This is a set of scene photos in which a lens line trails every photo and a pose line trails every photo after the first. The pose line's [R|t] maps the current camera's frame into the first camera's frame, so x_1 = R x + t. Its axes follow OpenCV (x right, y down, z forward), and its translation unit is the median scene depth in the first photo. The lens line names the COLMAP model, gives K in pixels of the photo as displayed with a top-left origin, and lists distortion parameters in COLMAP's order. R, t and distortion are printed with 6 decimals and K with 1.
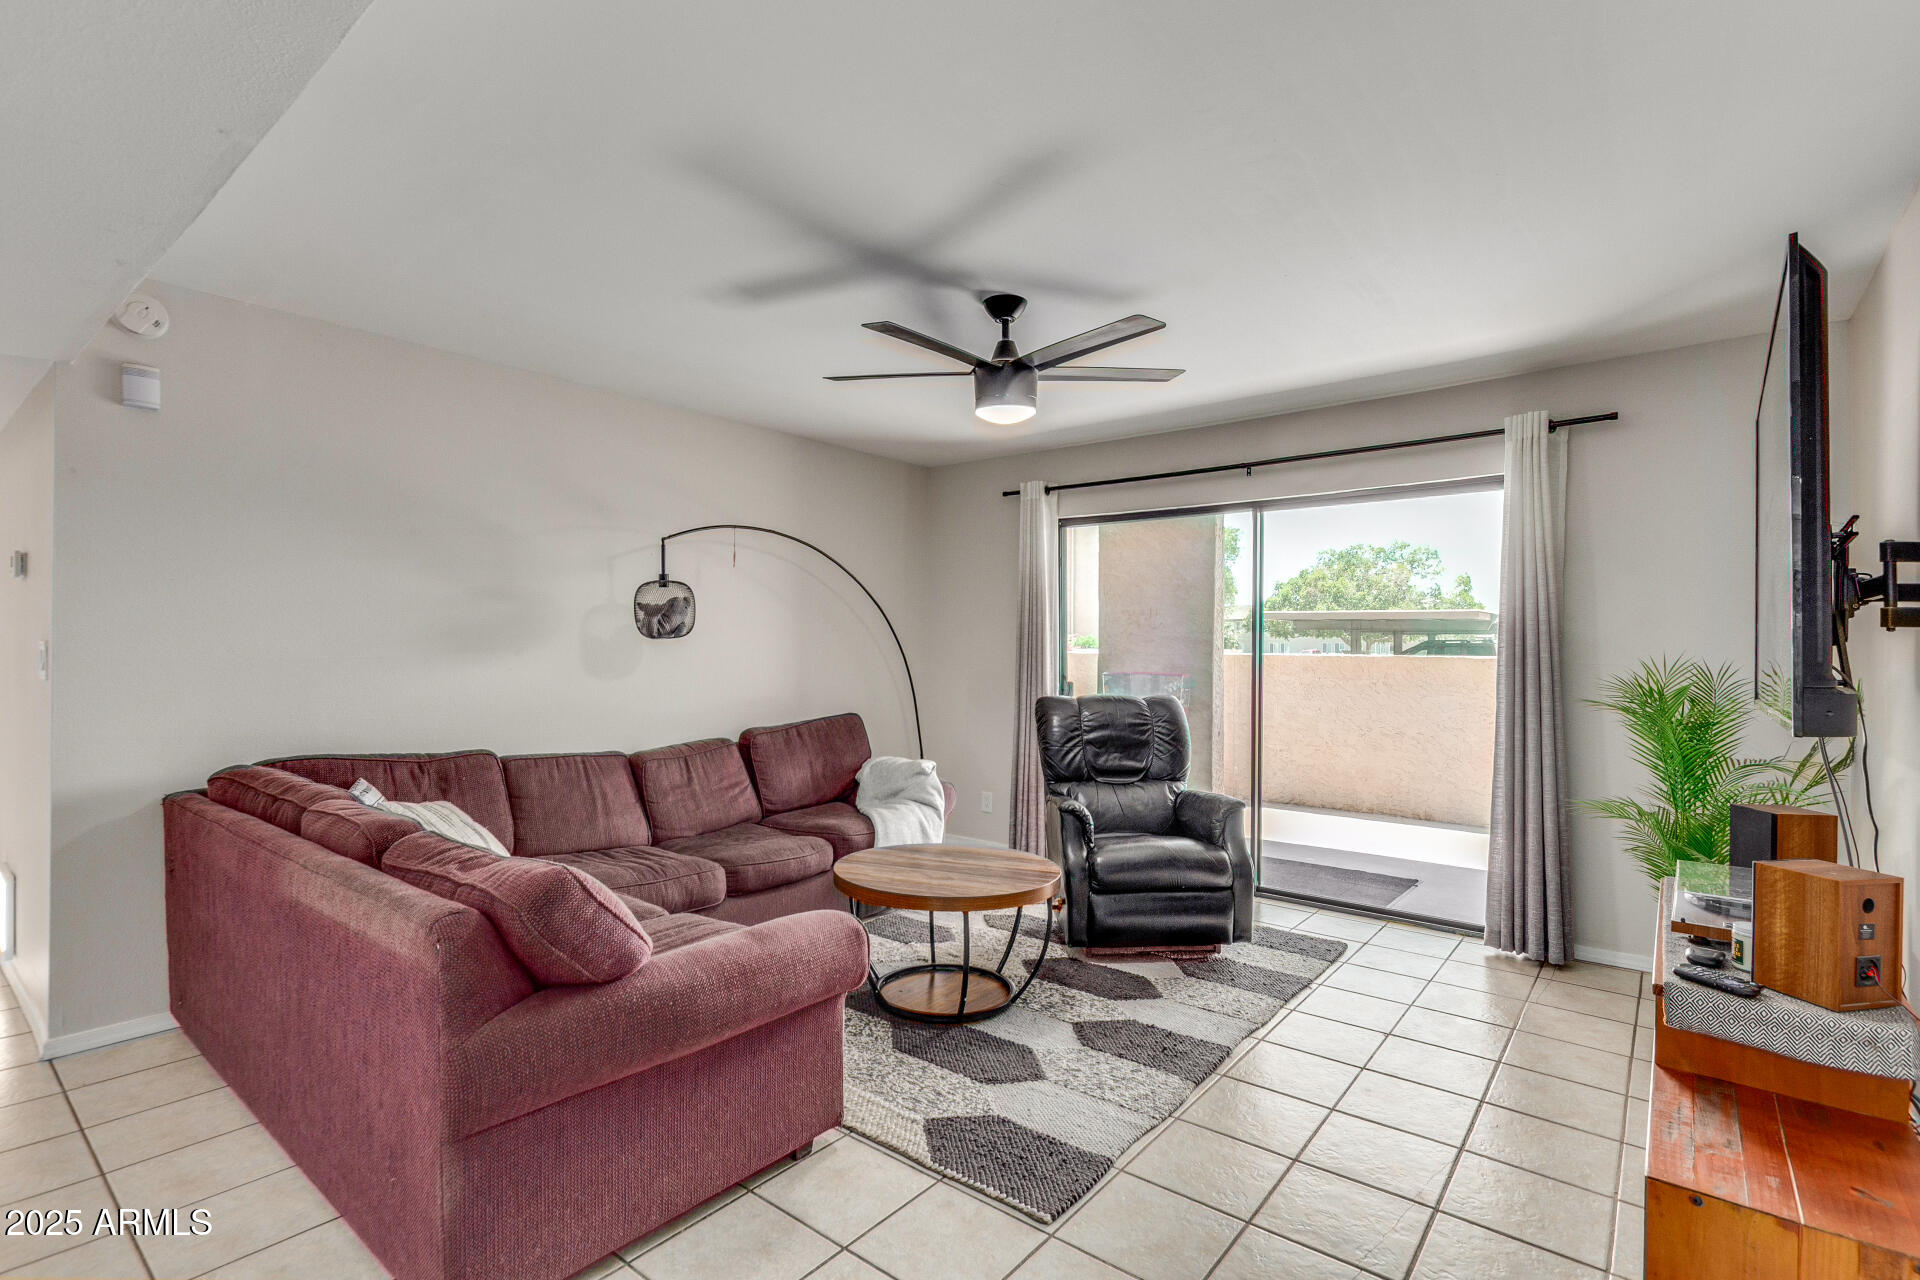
lens RADIAL K [[886.1, 0, 961.9], [0, 886.1, 646.3], [0, 0, 1]] dist [0.007424, -0.003663]
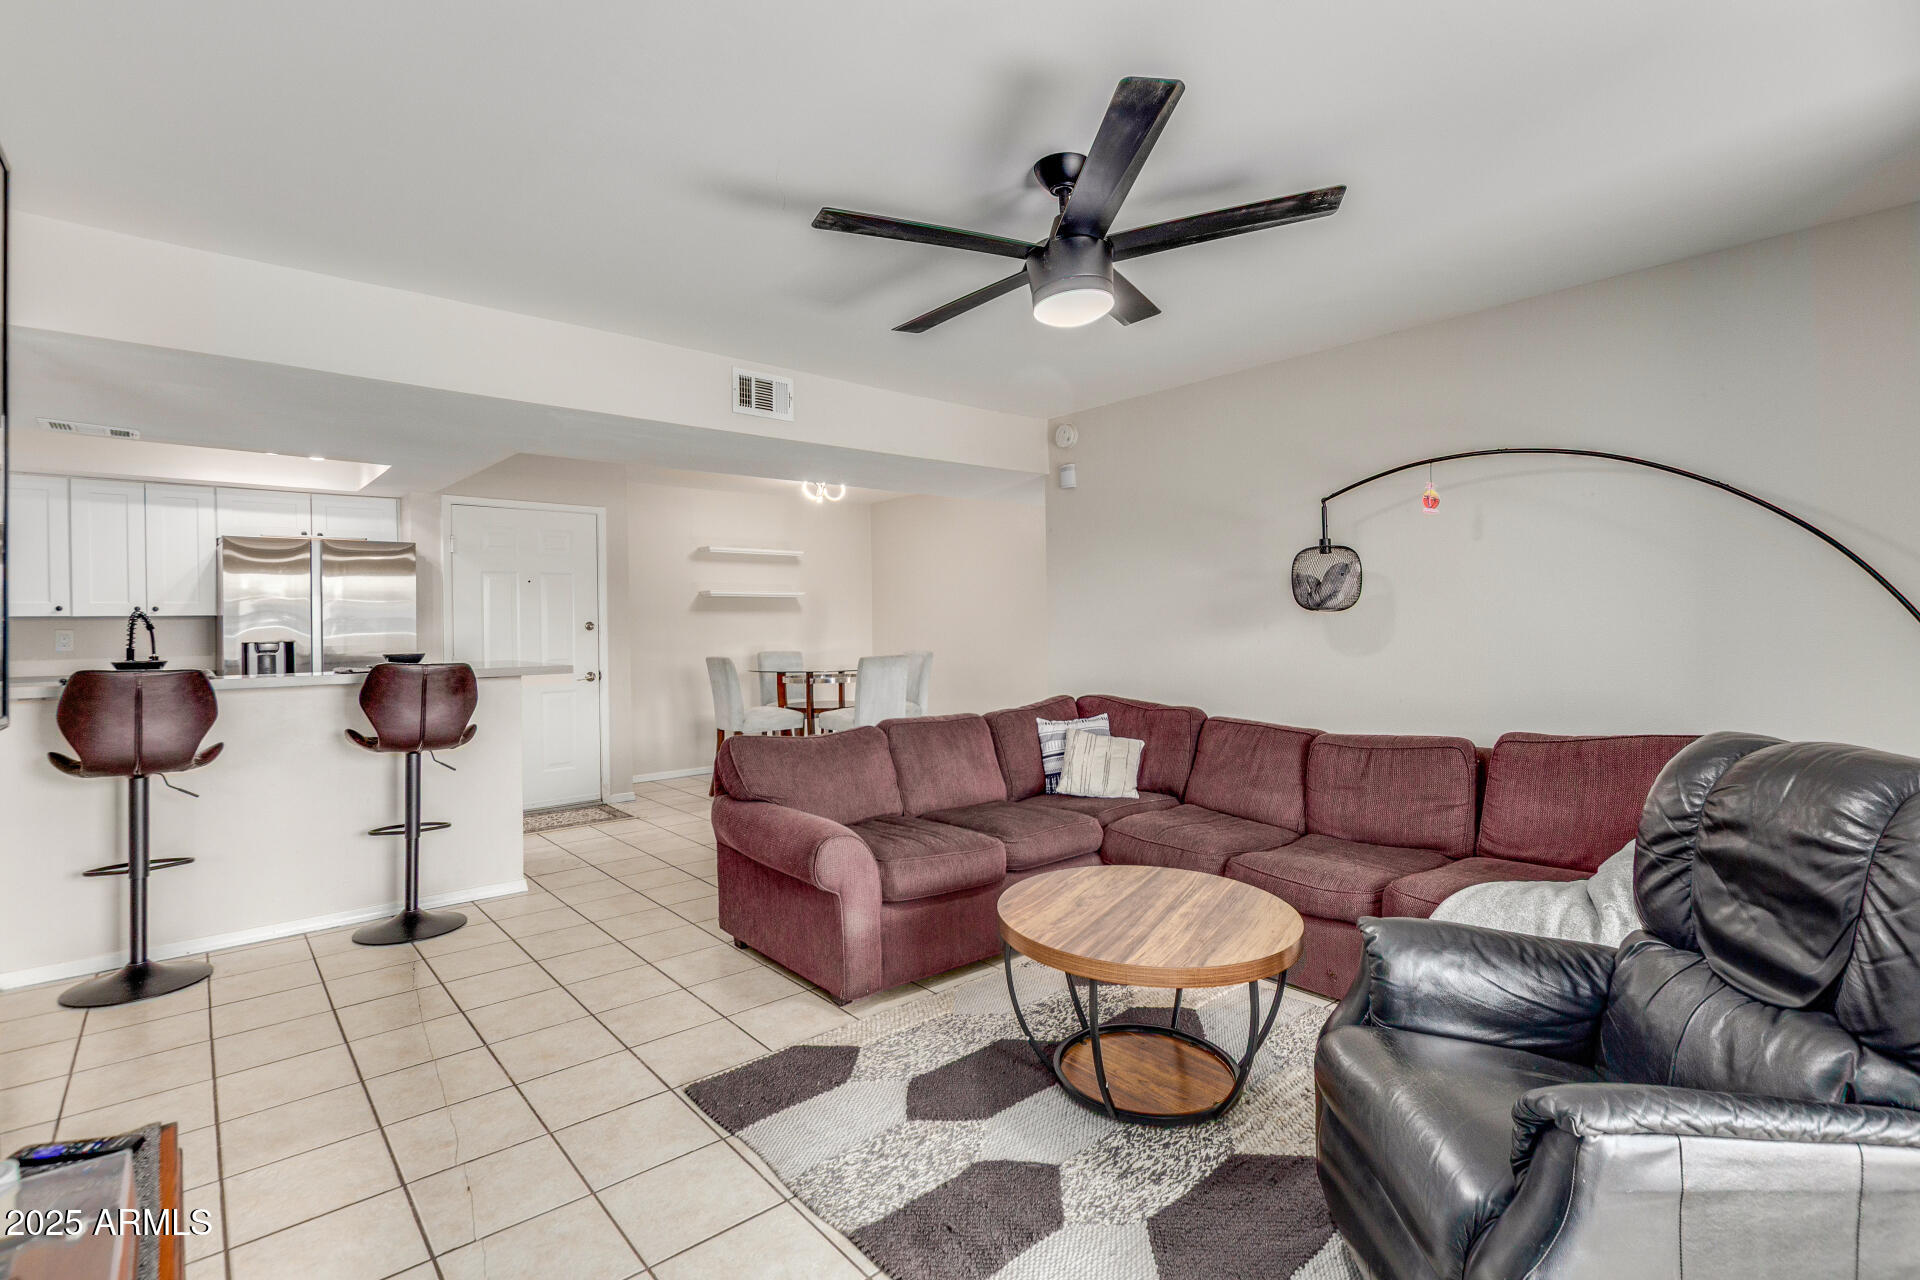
lens RADIAL K [[886.1, 0, 950.5], [0, 886.1, 631.3], [0, 0, 1]] dist [0.007424, -0.003663]
pose [[-0.183956, 0.002367, -0.982932, 0.638474], [0.009594, 0.999954, 0.000613, 0.007775], [0.982888, -0.009317, -0.183970, 0.822190]]
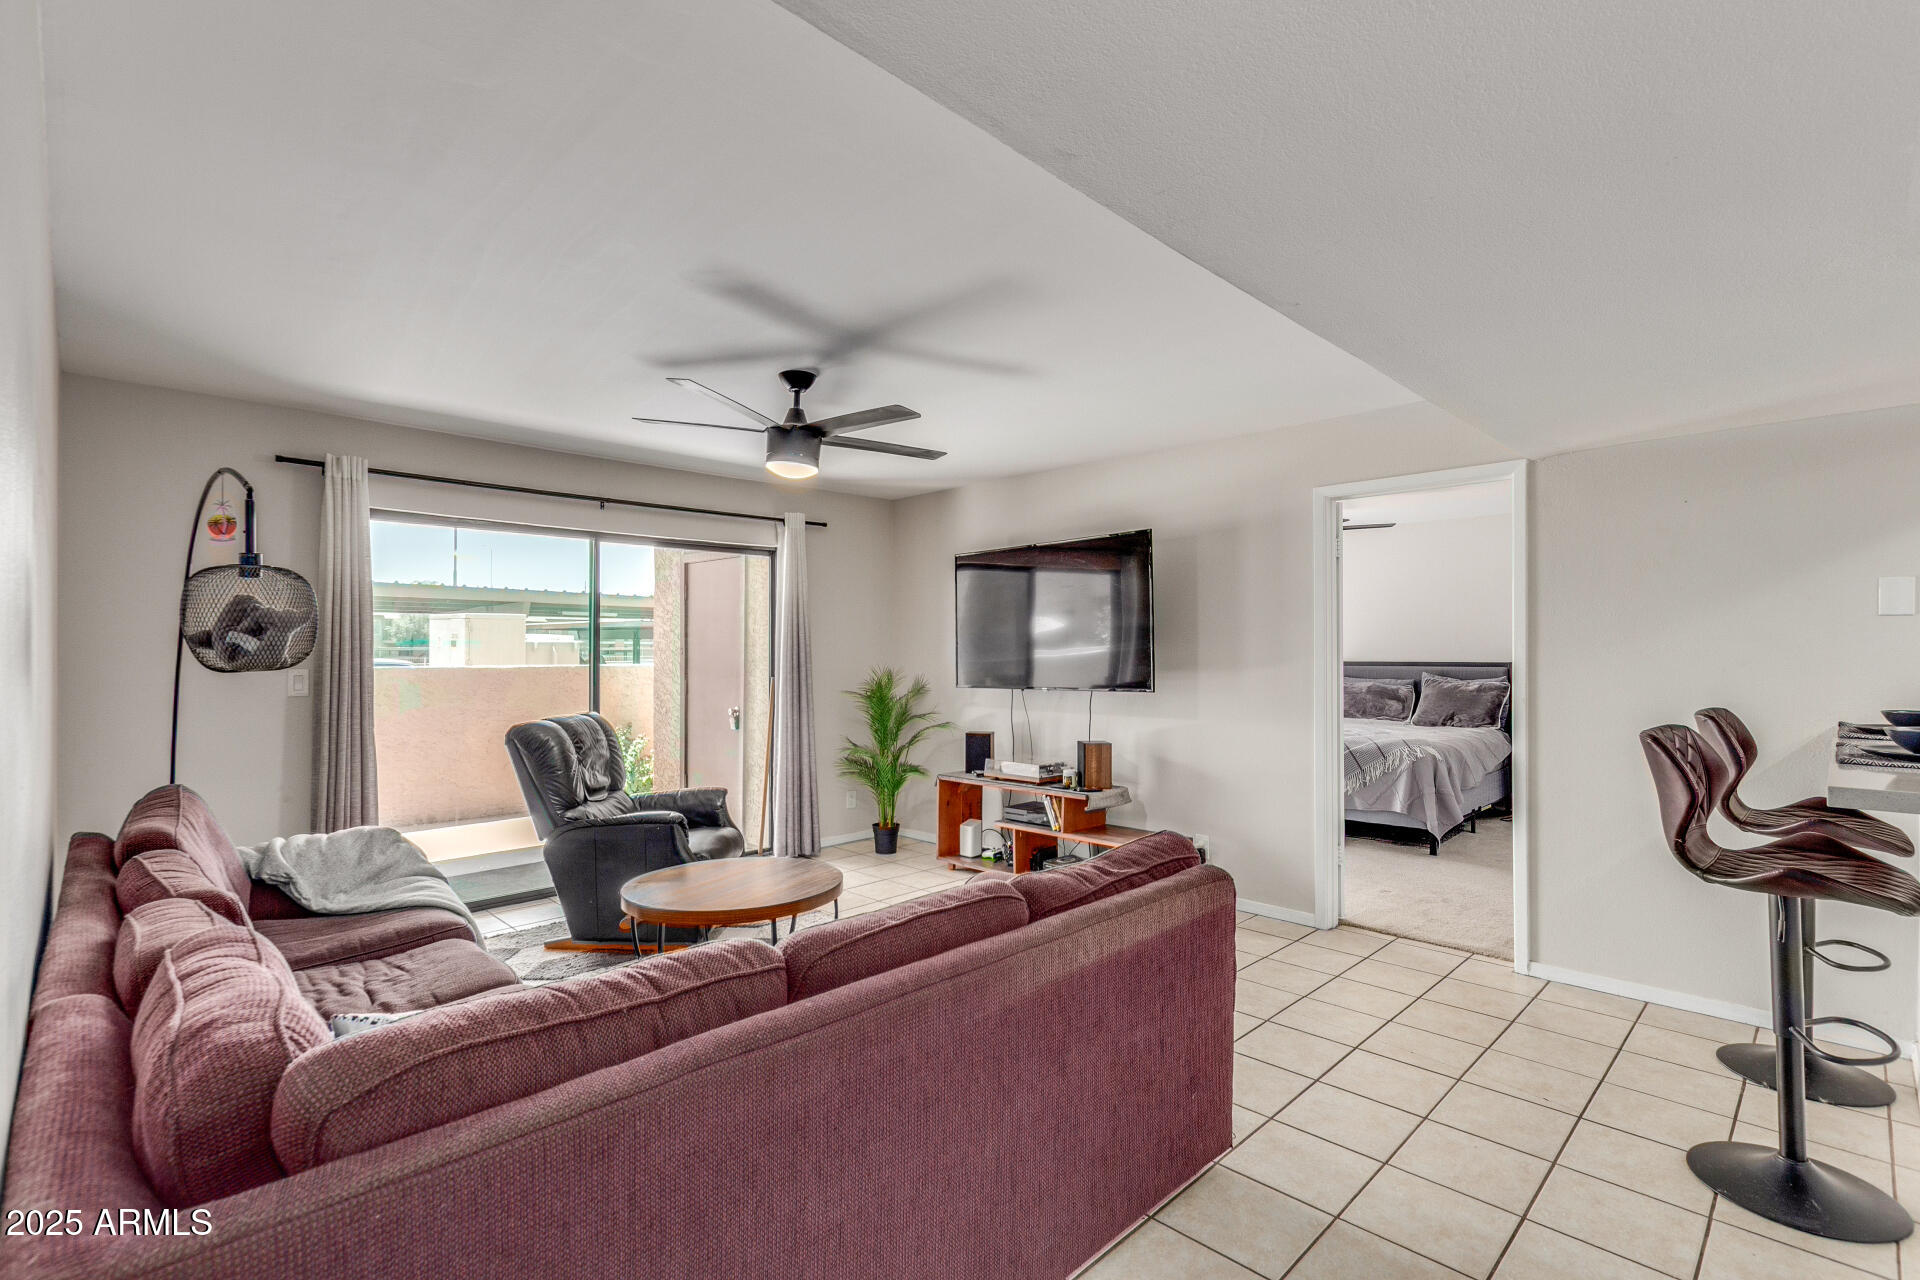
lens RADIAL K [[886.1, 0, 980.2], [0, 886.1, 646.2], [0, 0, 1]] dist [0.007424, -0.003663]
pose [[0.084198, 0.000492, 0.996449, -0.866970], [0.001951, 0.999998, -0.000658, -0.025063], [-0.996447, 0.002000, 0.084197, 0.528985]]
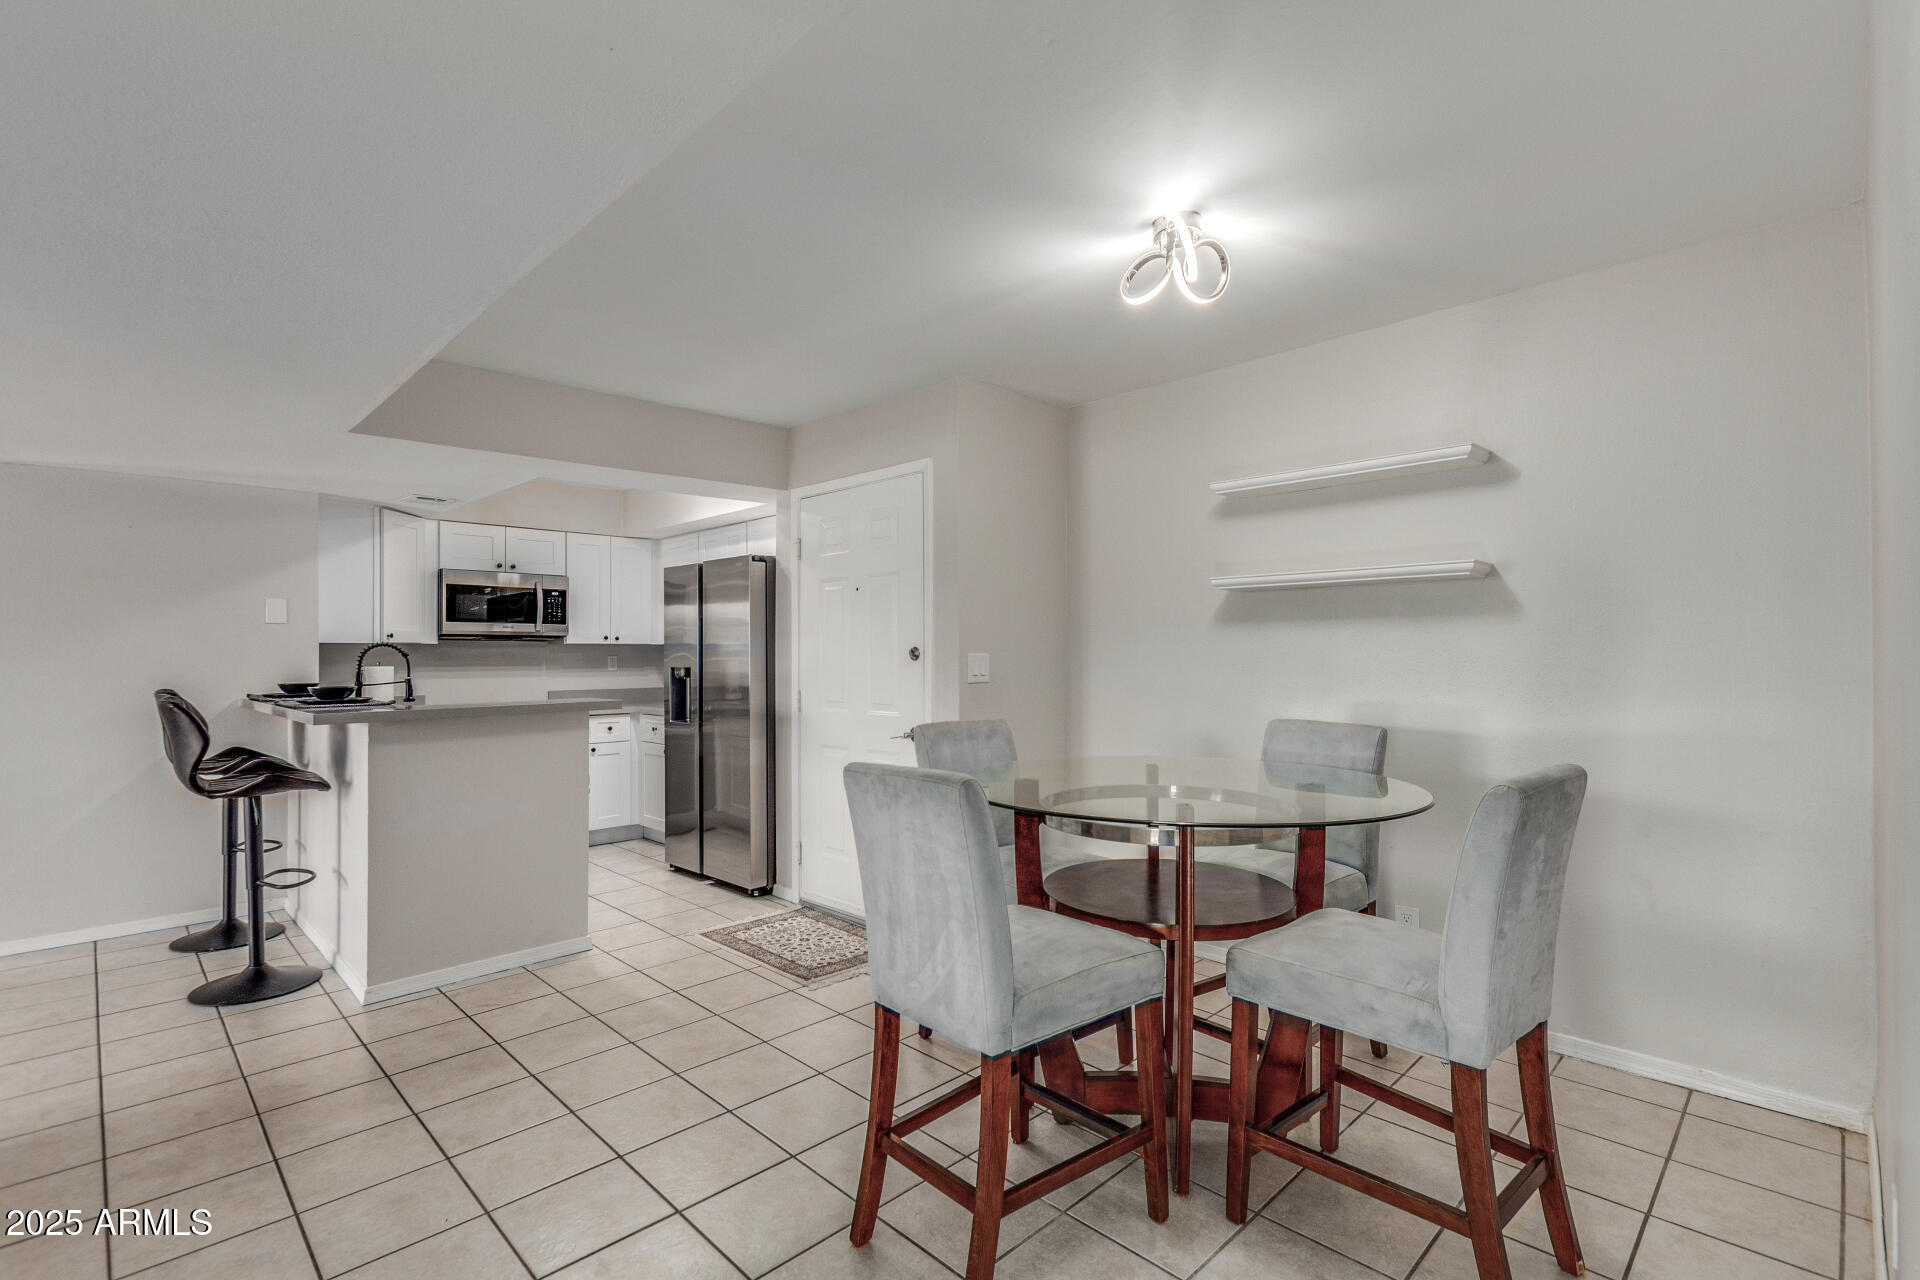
lens RADIAL K [[886.1, 0, 952.8], [0, 886.1, 648.1], [0, 0, 1]] dist [0.007424, -0.003663]
pose [[-0.994035, -0.000481, 0.109060, -1.074219], [-0.001094, 0.999984, -0.005568, -0.010194], [-0.109055, -0.005654, -0.994020, 0.923066]]
